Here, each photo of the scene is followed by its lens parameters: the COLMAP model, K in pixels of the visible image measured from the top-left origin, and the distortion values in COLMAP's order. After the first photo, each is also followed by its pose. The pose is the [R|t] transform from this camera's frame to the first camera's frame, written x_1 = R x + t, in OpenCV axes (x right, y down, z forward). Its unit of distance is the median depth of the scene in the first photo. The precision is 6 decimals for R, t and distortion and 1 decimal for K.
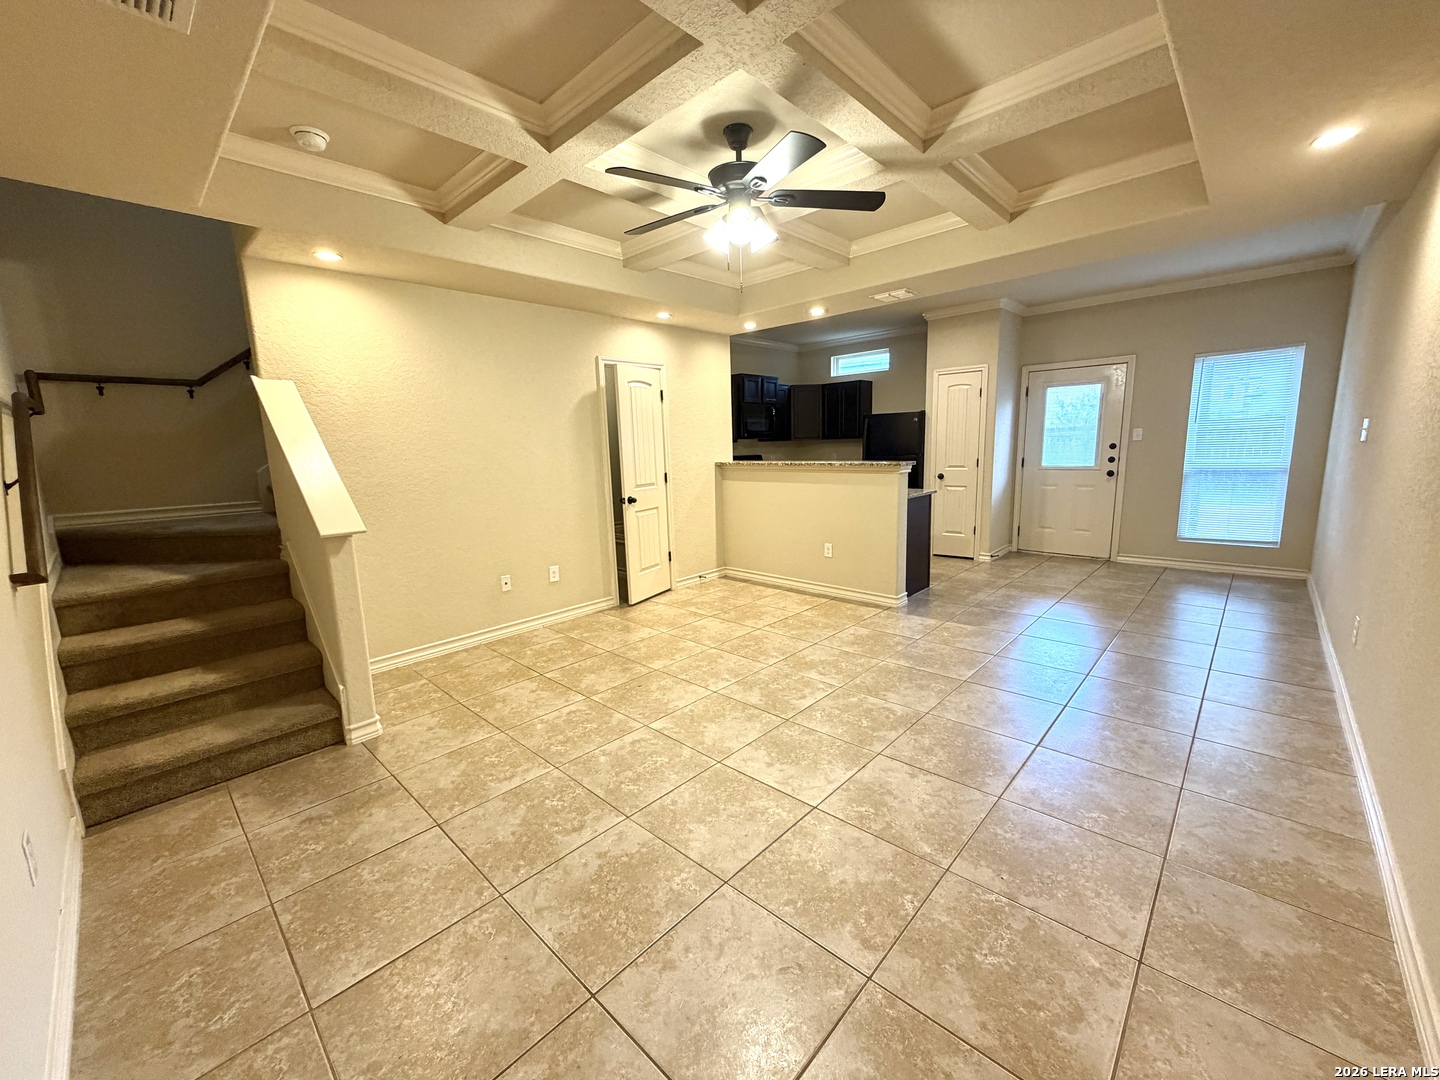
lens RADIAL K [[572.9, 0, 719.5], [0, 572.9, 539.2], [0, 0, 1]] dist [0.000425, 0.000559]
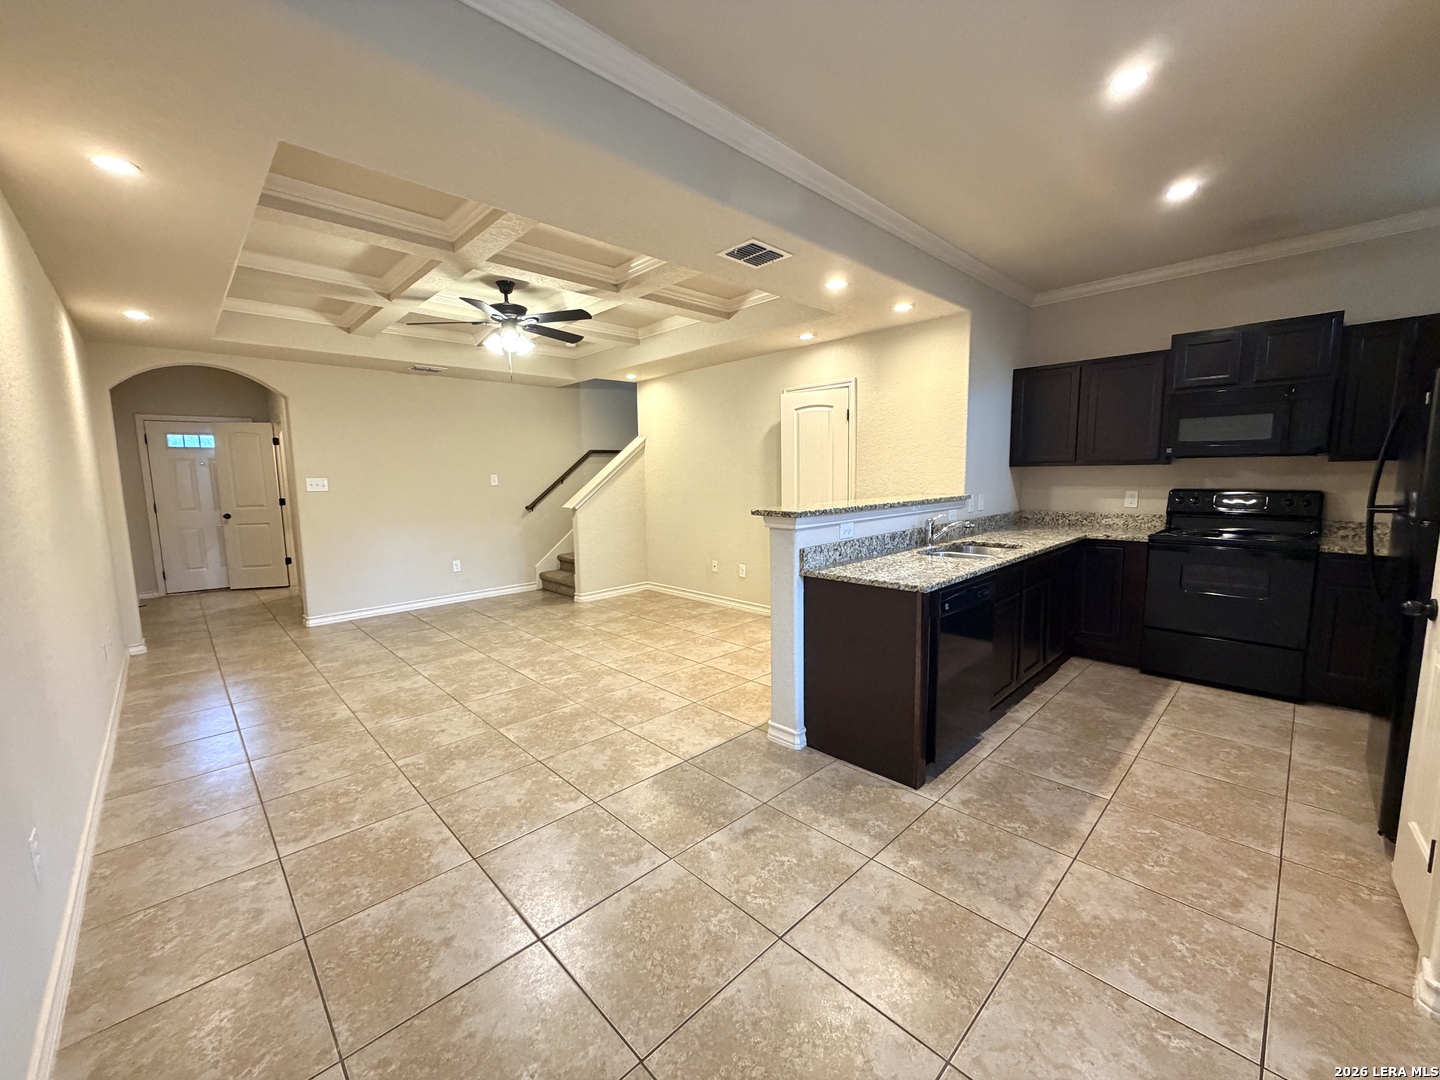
lens RADIAL K [[572.9, 0, 714.1], [0, 572.9, 539.4], [0, 0, 1]] dist [0.000425, 0.000559]
pose [[-0.052724, 0.147112, -0.987714, 1.014948], [-0.147678, 0.977065, 0.153409, -0.204568], [0.987629, 0.153952, -0.029789, 1.039620]]
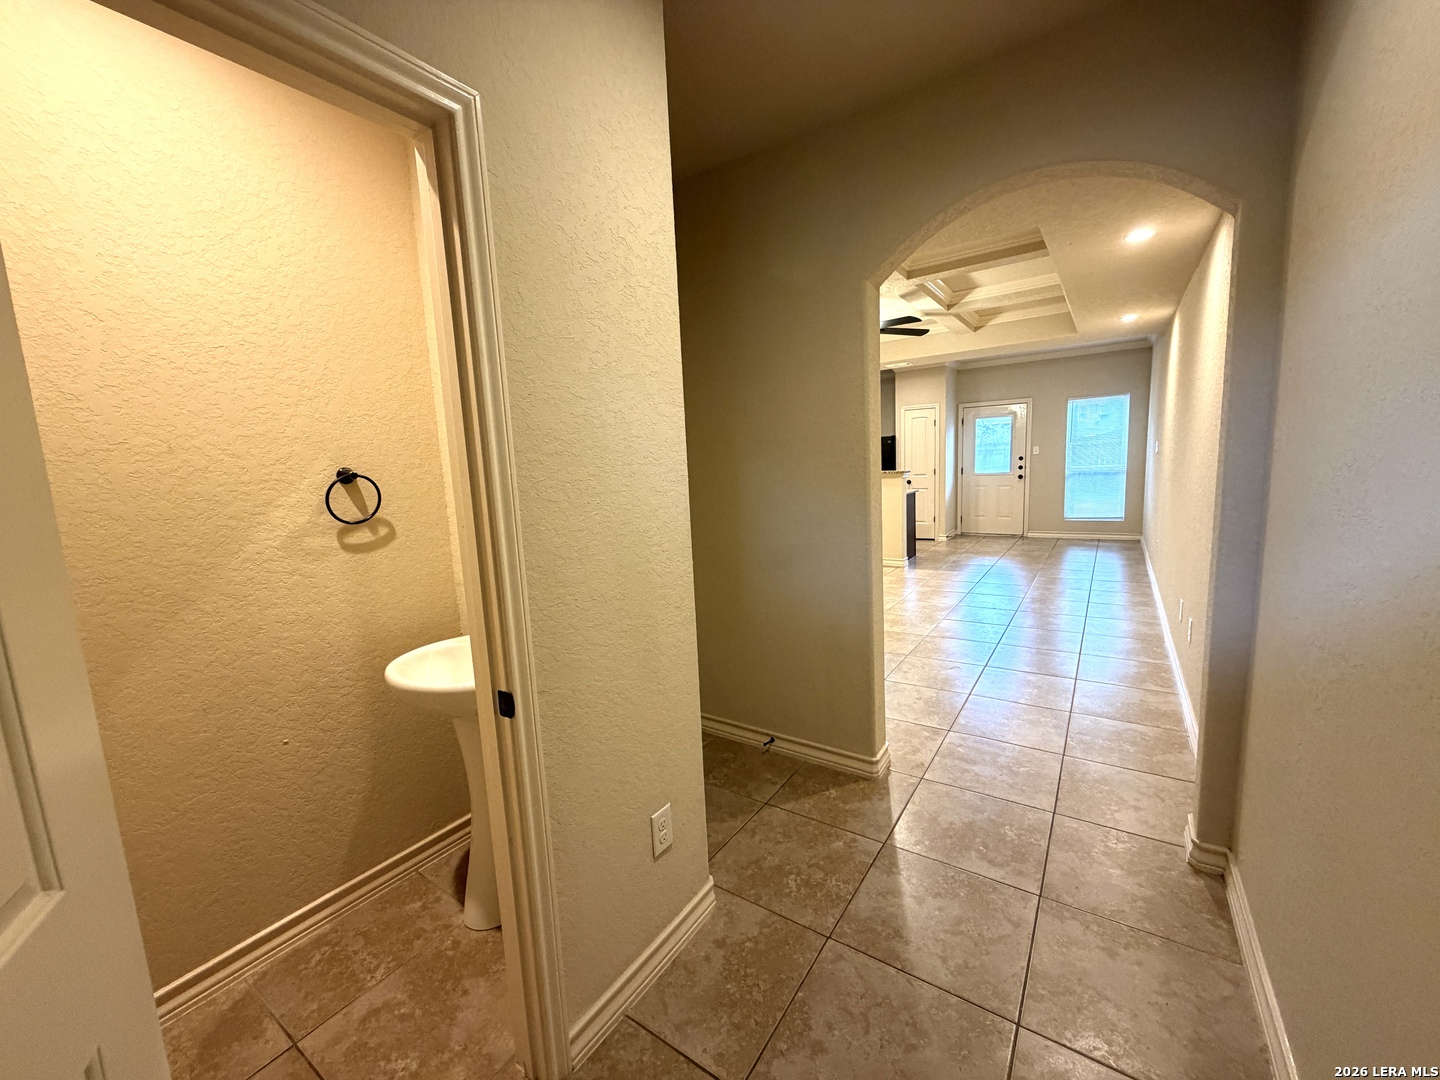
lens RADIAL K [[572.9, 0, 716.8], [0, 572.9, 540.1], [0, 0, 1]] dist [0.000425, 0.000559]
pose [[0.988083, -0.039062, 0.148885, -0.449283], [0.043858, 0.998615, -0.029060, 0.080650], [-0.147543, 0.035243, 0.988427, -0.478895]]
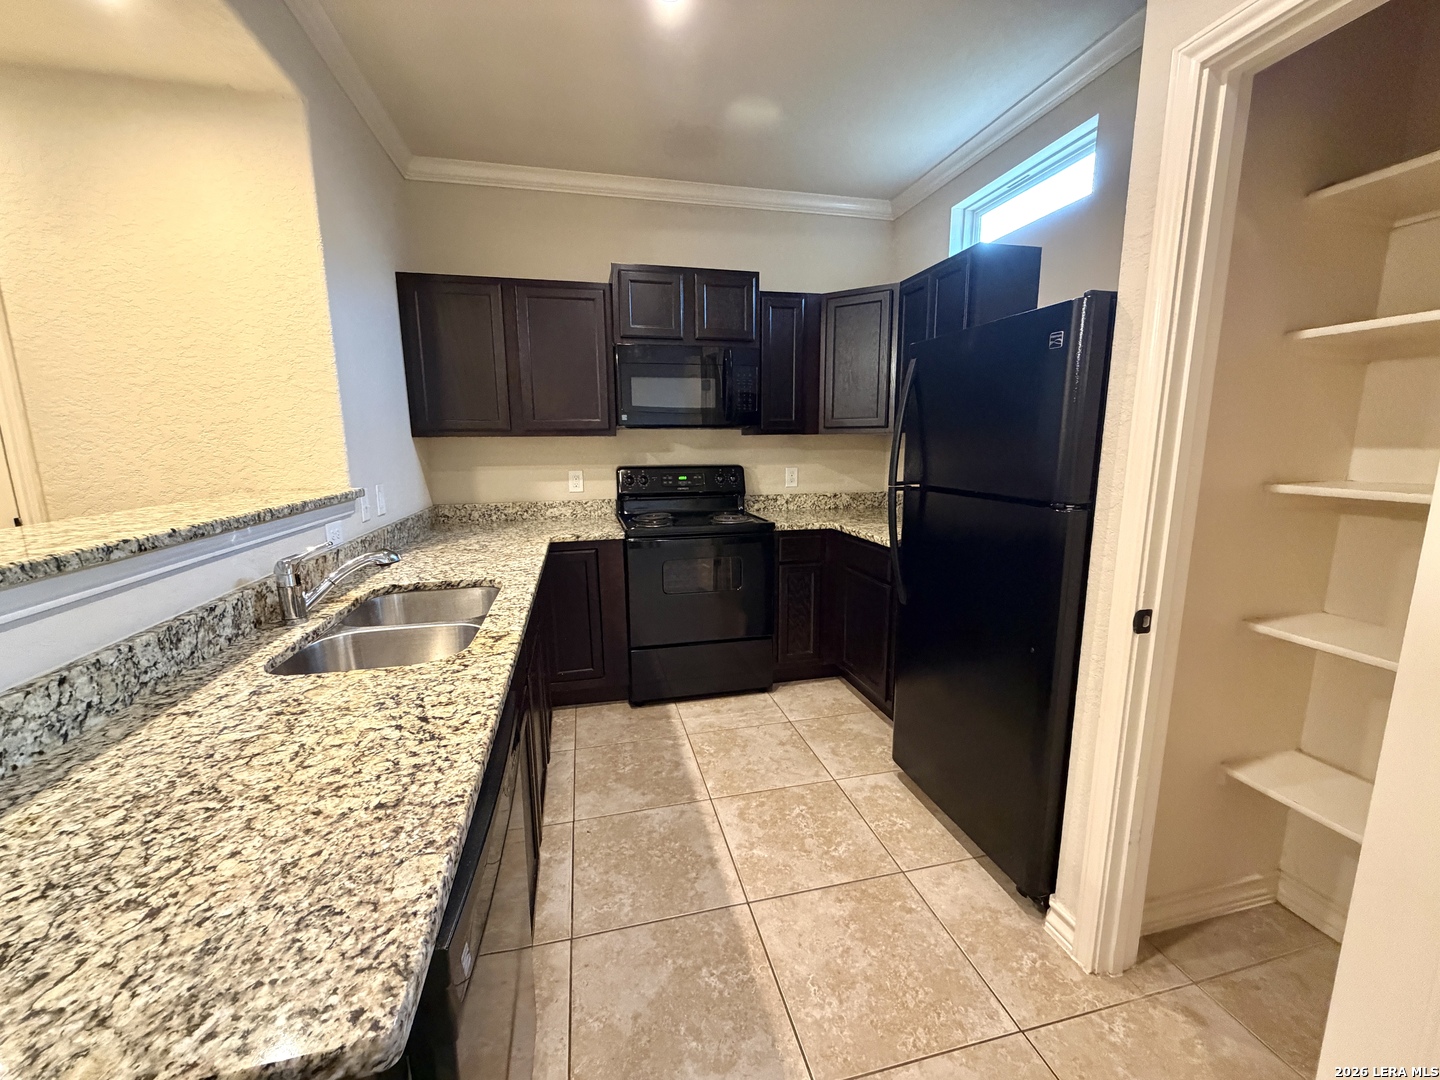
lens RADIAL K [[572.9, 0, 720.4], [0, 572.9, 537.4], [0, 0, 1]] dist [0.000425, 0.000559]
pose [[0.836326, 0.112448, -0.536576, 0.552360], [-0.106259, 0.993427, 0.042568, -0.205680], [0.537836, 0.021415, 0.842777, 1.176603]]
